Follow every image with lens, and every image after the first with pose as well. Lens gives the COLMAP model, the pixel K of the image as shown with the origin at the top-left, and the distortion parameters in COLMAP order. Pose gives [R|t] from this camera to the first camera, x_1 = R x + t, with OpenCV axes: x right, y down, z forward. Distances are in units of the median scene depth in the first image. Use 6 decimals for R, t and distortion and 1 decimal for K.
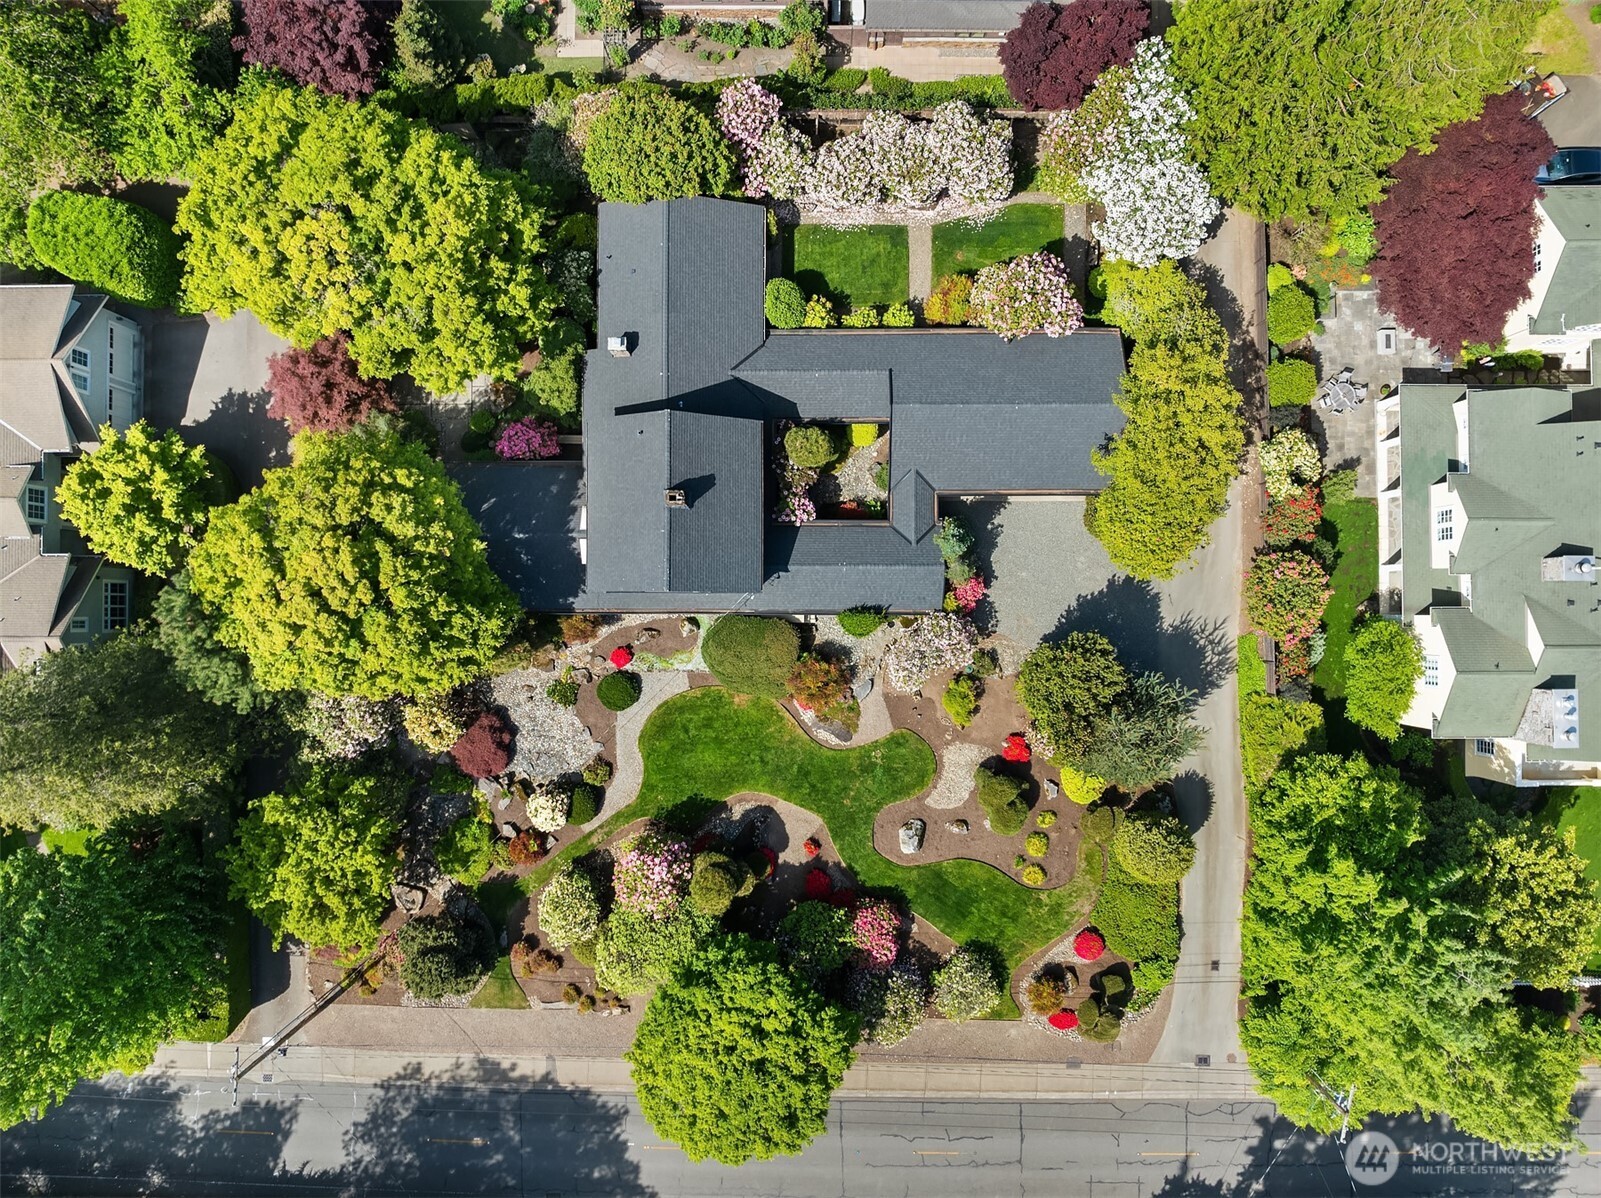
lens RADIAL K [[1124.4, 0, 800.5], [0, 1124.4, 599.0], [0, 0, 1]] dist [-0.024707, -0.015084]
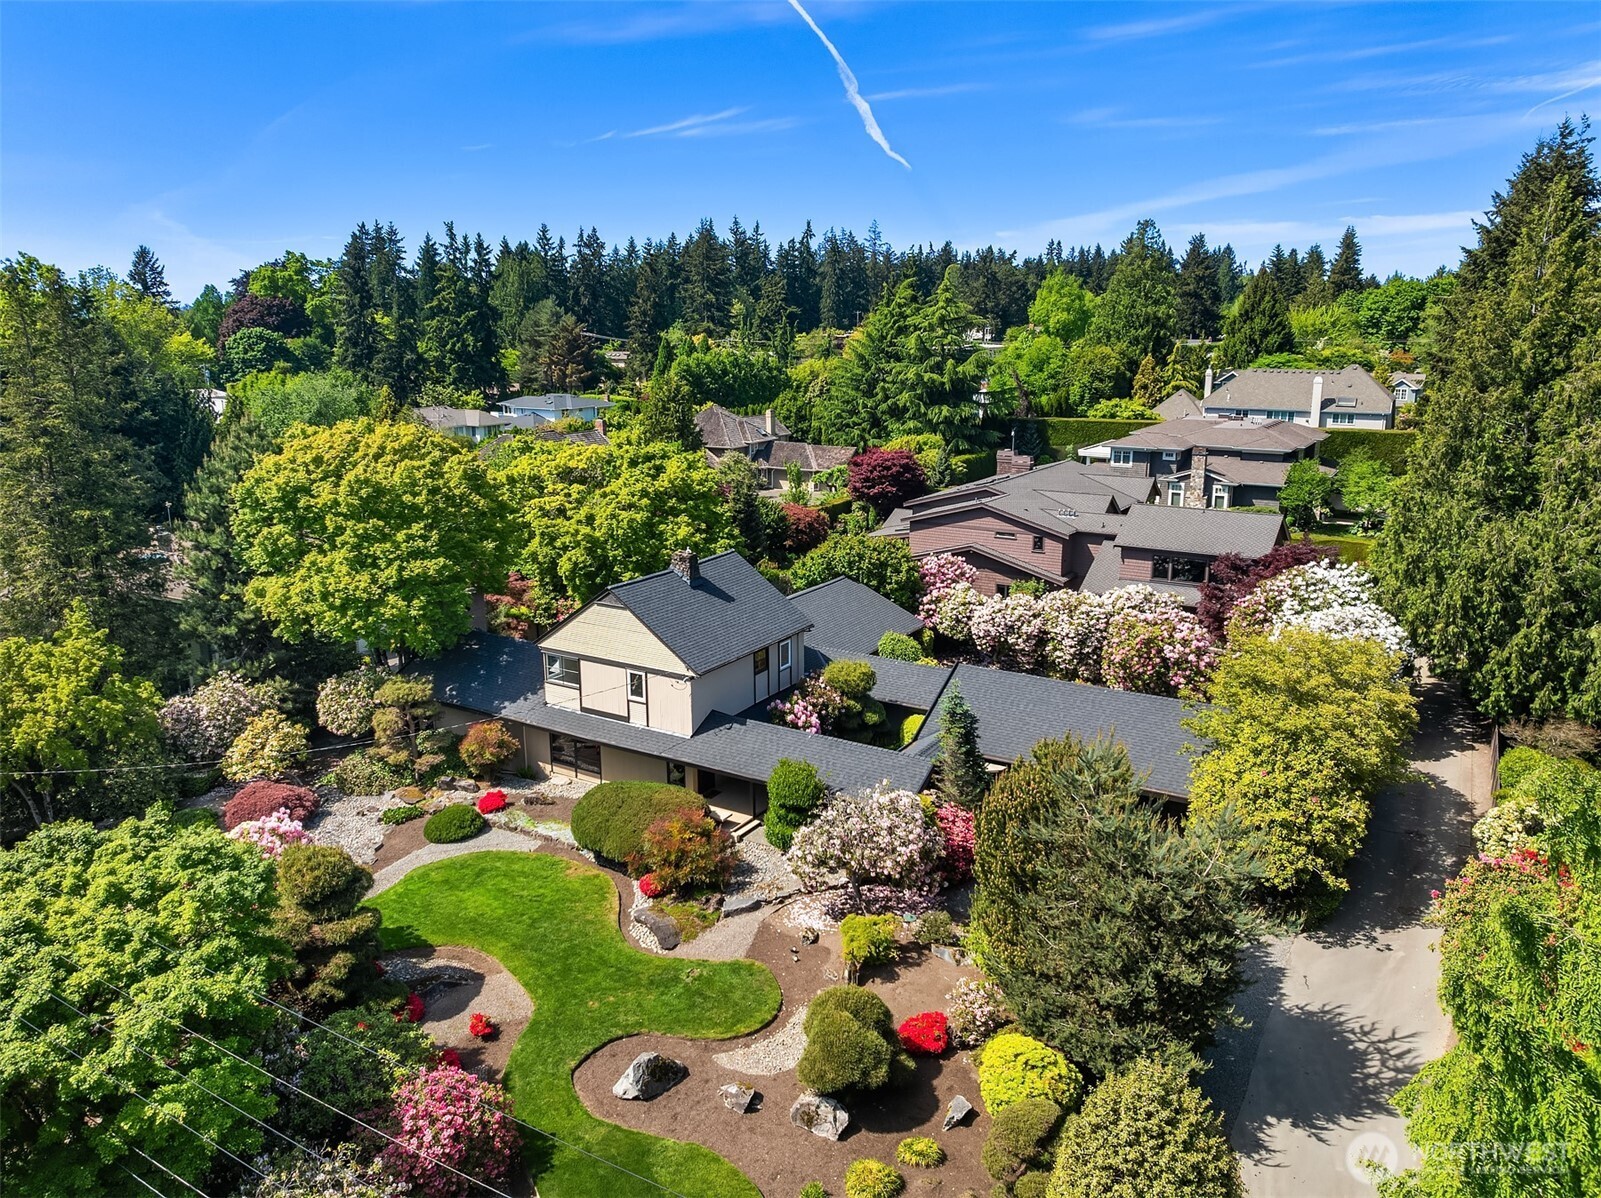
lens RADIAL K [[1124.4, 0, 800.5], [0, 1124.4, 599.0], [0, 0, 1]] dist [-0.024707, -0.015084]
pose [[0.853926, 0.132933, -0.503130, 0.363999], [-0.520395, 0.218779, -0.825424, 0.522836], [0.000348, 0.966677, 0.255999, 0.678841]]
